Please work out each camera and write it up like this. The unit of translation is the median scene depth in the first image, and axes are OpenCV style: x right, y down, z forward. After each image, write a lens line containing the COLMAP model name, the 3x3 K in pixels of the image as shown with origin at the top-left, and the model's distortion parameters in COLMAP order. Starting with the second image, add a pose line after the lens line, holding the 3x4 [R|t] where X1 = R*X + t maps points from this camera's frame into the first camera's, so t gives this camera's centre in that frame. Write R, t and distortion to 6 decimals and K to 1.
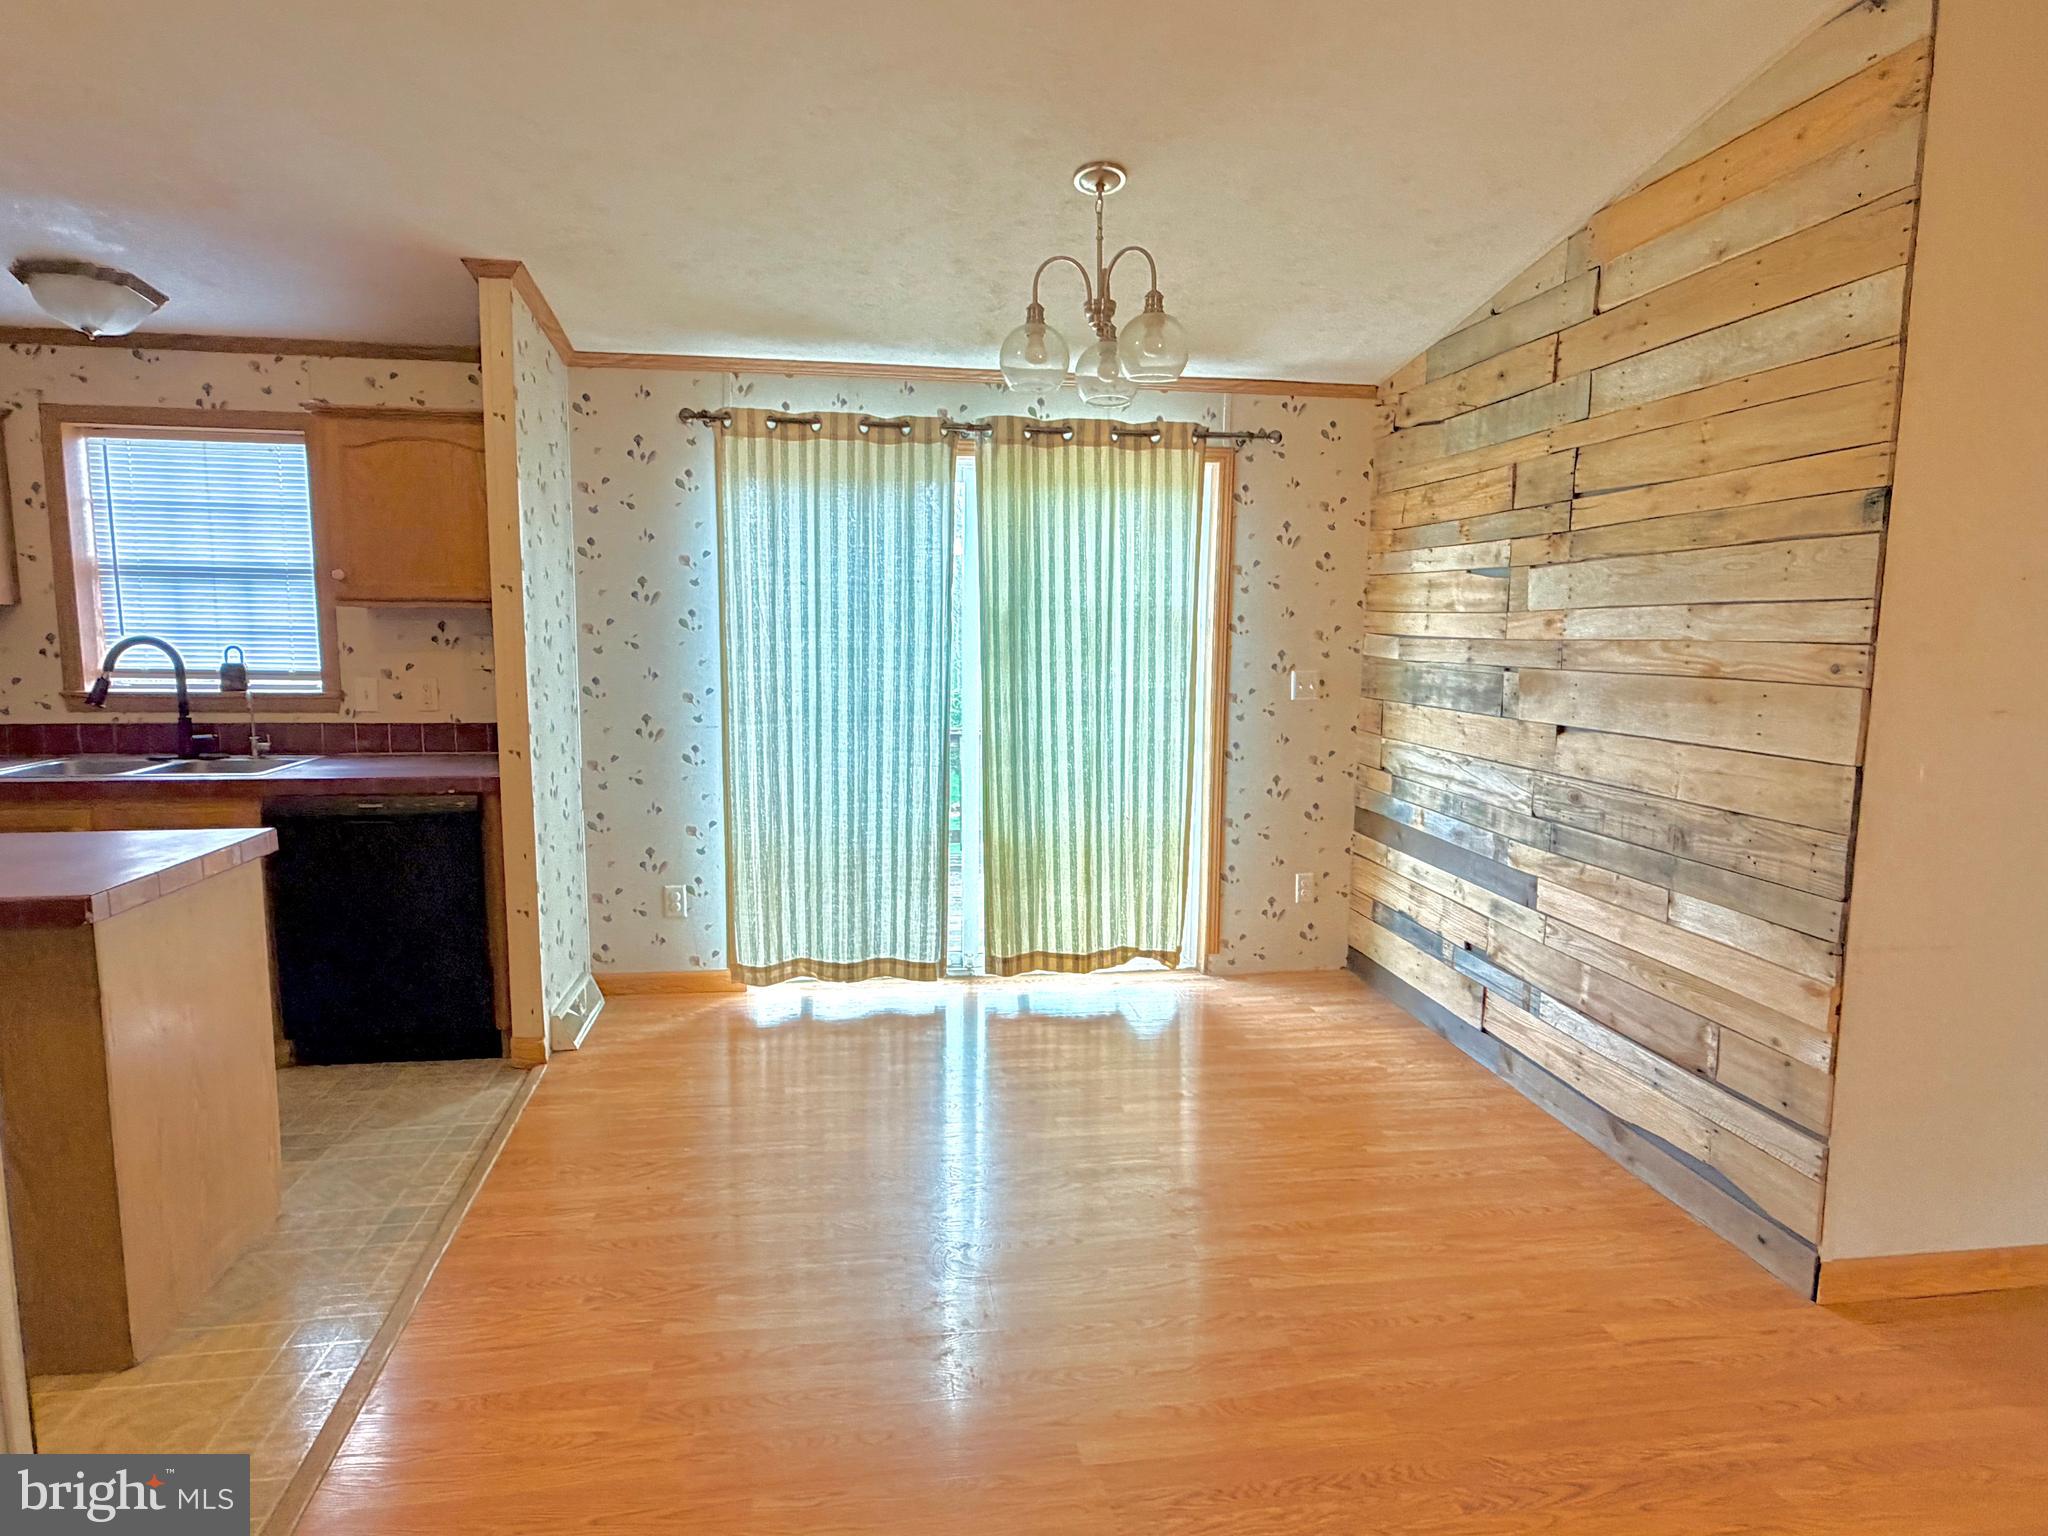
lens RADIAL K [[1147.4, 0, 1019.6], [0, 1147.4, 765.2], [0, 0, 1]] dist [-0.008653, 0.001055]
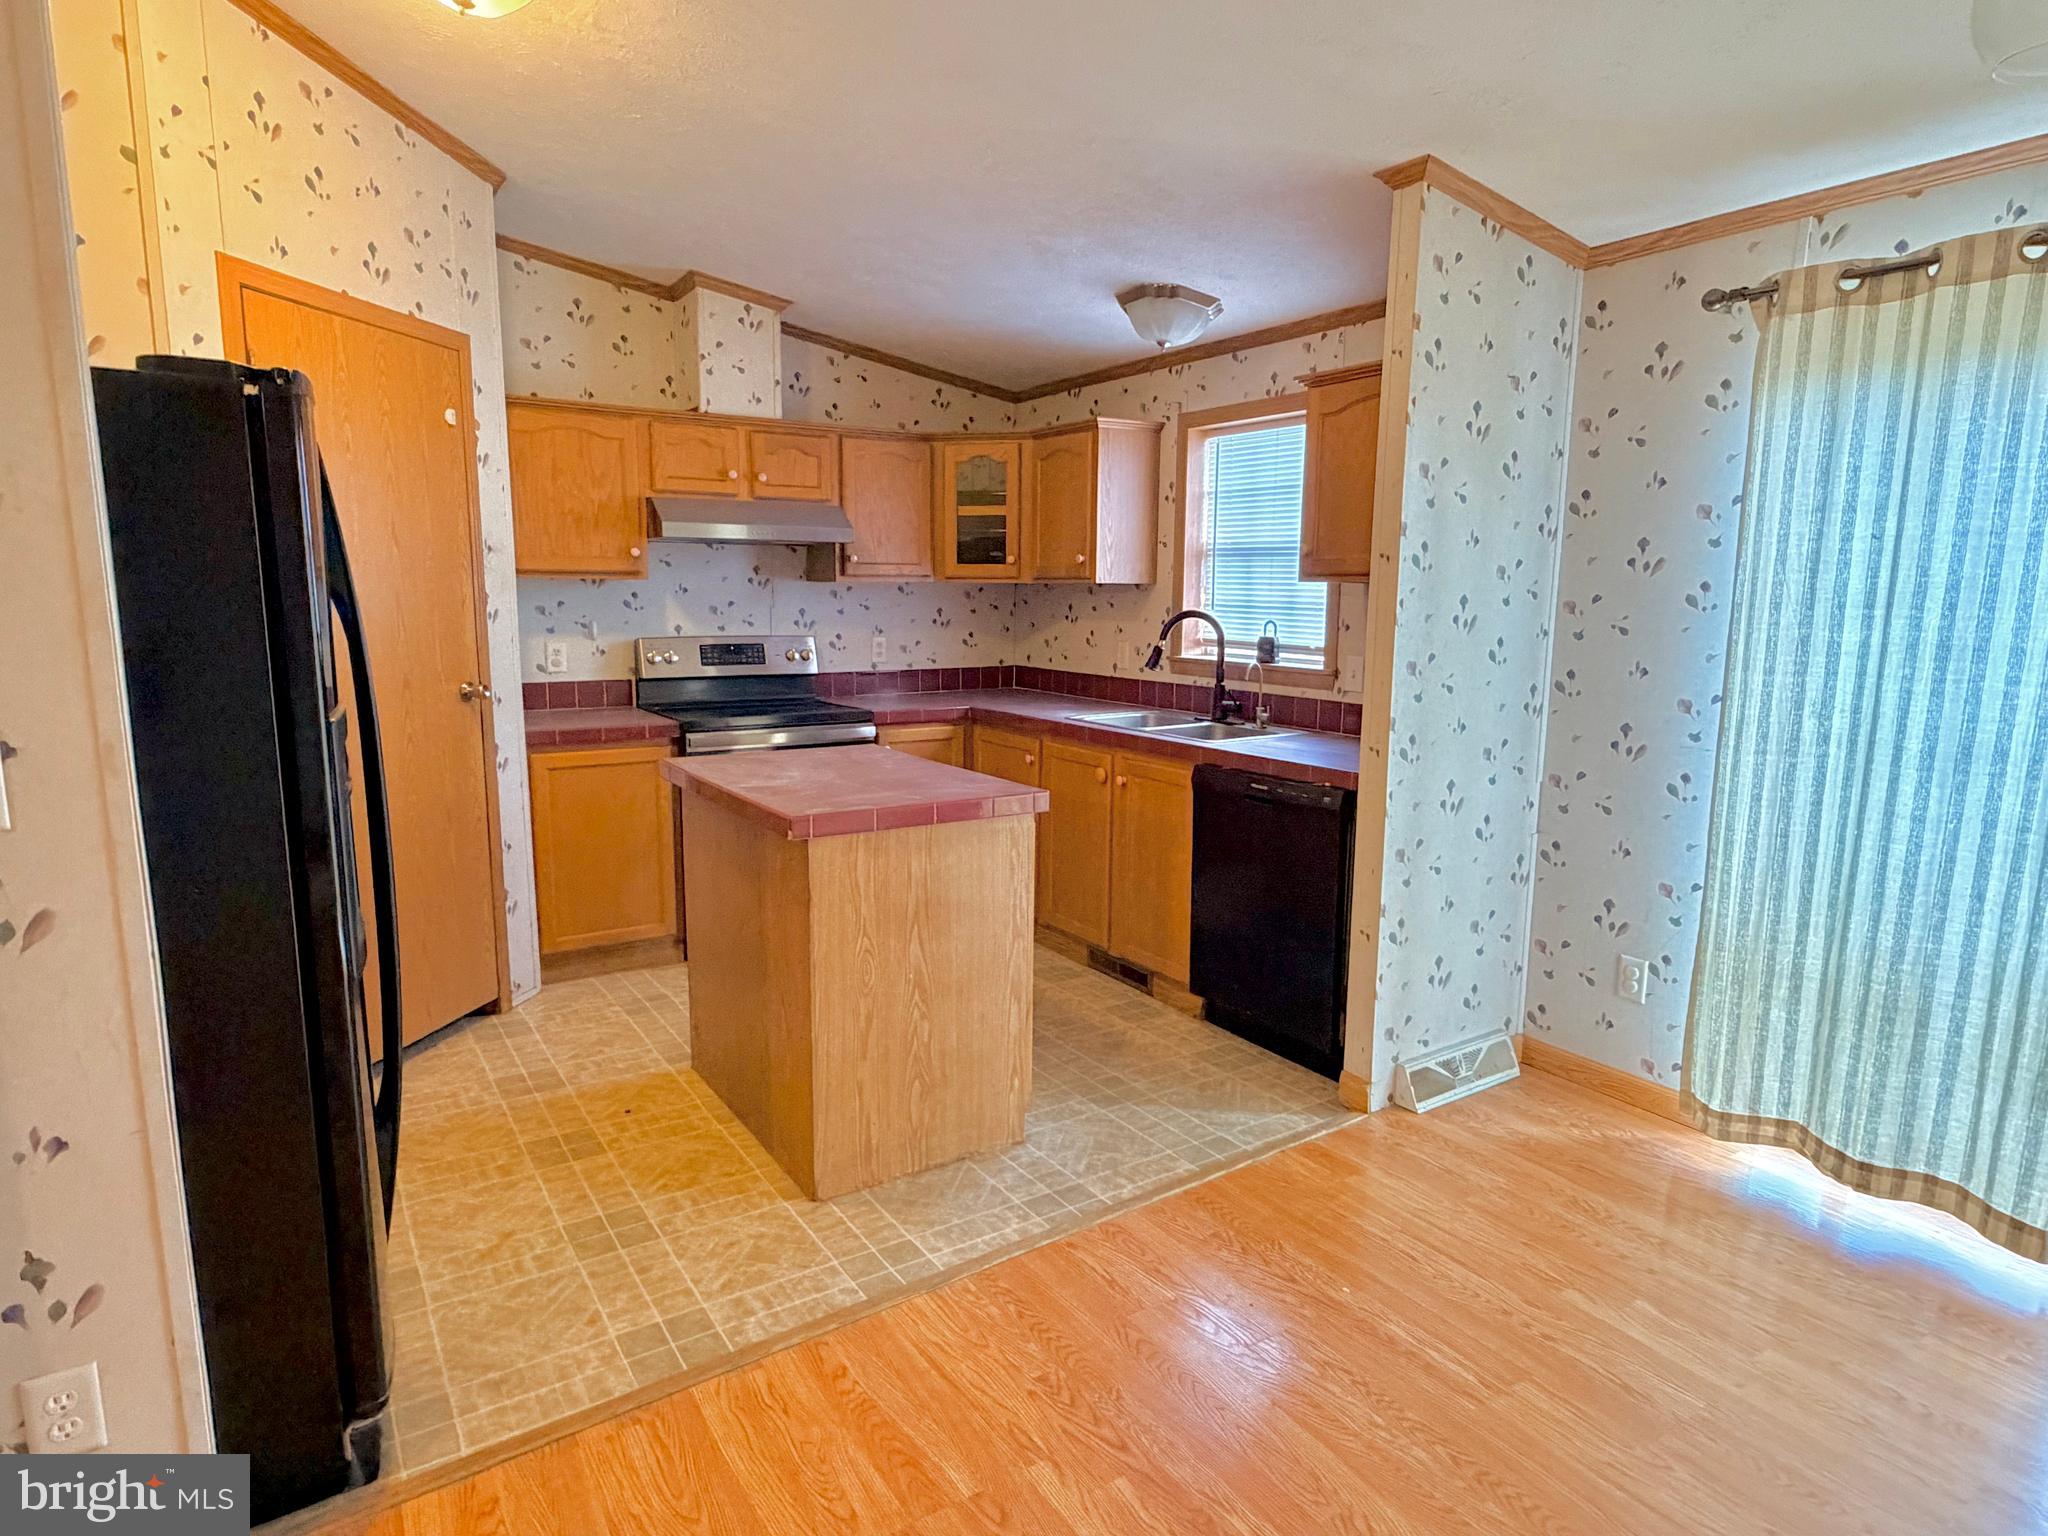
lens RADIAL K [[1147.4, 0, 1020.3], [0, 1147.4, 771.0], [0, 0, 1]] dist [-0.008653, 0.001055]
pose [[0.414588, 0.136550, -0.899706, 0.189128], [-0.116886, 0.988479, 0.096162, -0.039838], [0.902471, 0.065296, 0.425772, 0.334081]]
